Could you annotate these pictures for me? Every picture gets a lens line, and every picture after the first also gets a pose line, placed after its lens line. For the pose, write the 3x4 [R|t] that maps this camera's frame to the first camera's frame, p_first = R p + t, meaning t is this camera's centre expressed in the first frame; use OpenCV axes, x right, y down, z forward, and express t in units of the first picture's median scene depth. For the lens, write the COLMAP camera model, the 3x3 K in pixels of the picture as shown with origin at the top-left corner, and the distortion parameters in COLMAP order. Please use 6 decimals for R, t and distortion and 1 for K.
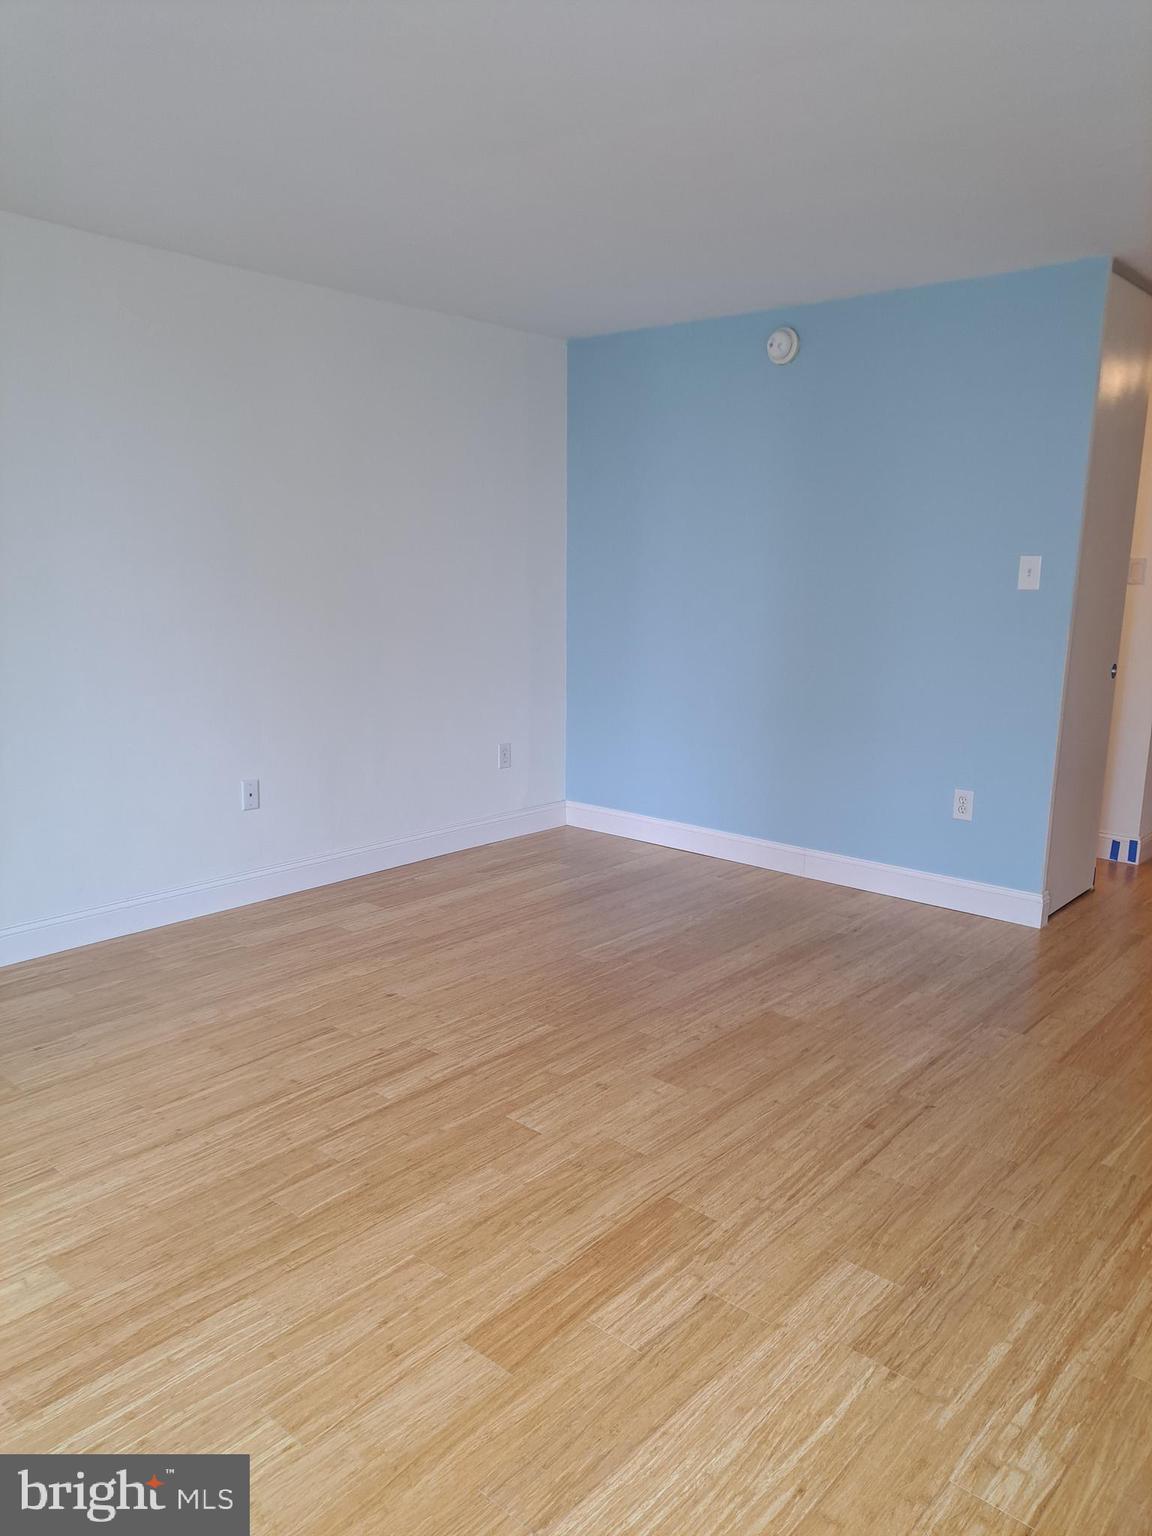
lens RADIAL K [[1078.8, 0, 576.6], [0, 1078.8, 767.8], [0, 0, 1]] dist [0.050741, -0.062480]
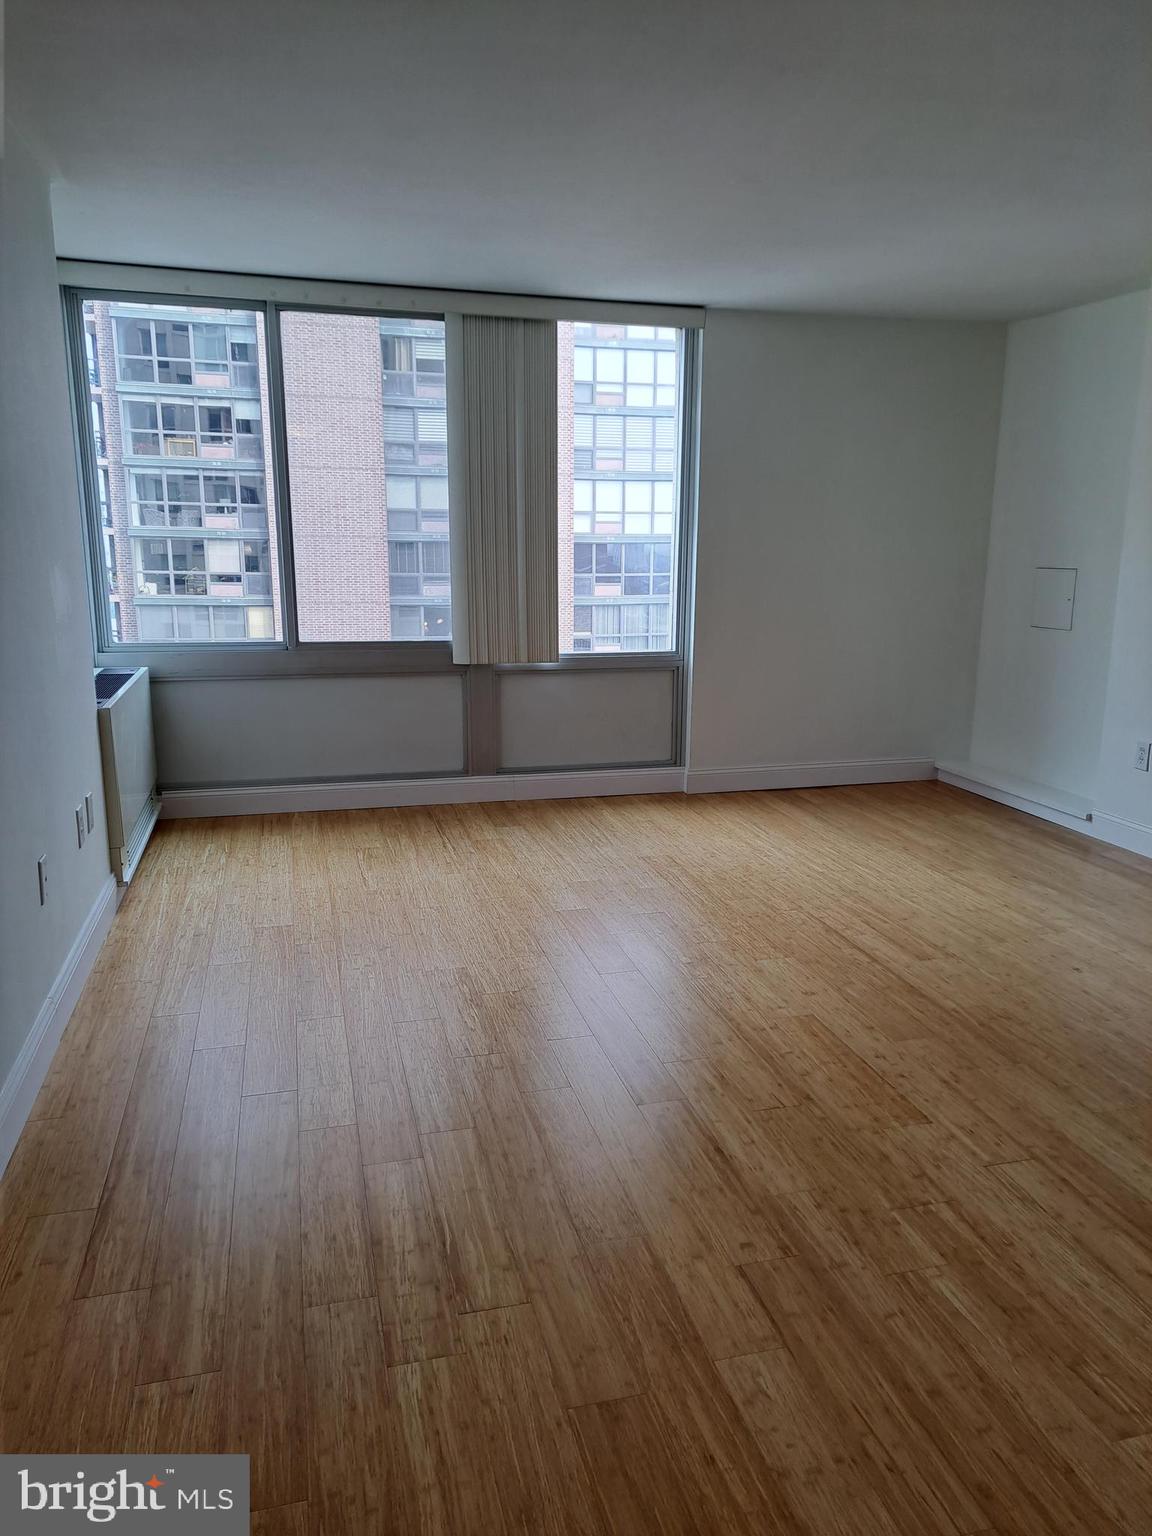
lens RADIAL K [[1078.8, 0, 591.1], [0, 1078.8, 753.9], [0, 0, 1]] dist [0.050741, -0.062480]
pose [[-0.521730, 0.158304, -0.838294, 0.914382], [-0.175478, 0.941707, 0.287045, -0.192430], [0.834868, 0.296863, -0.463538, 1.110276]]
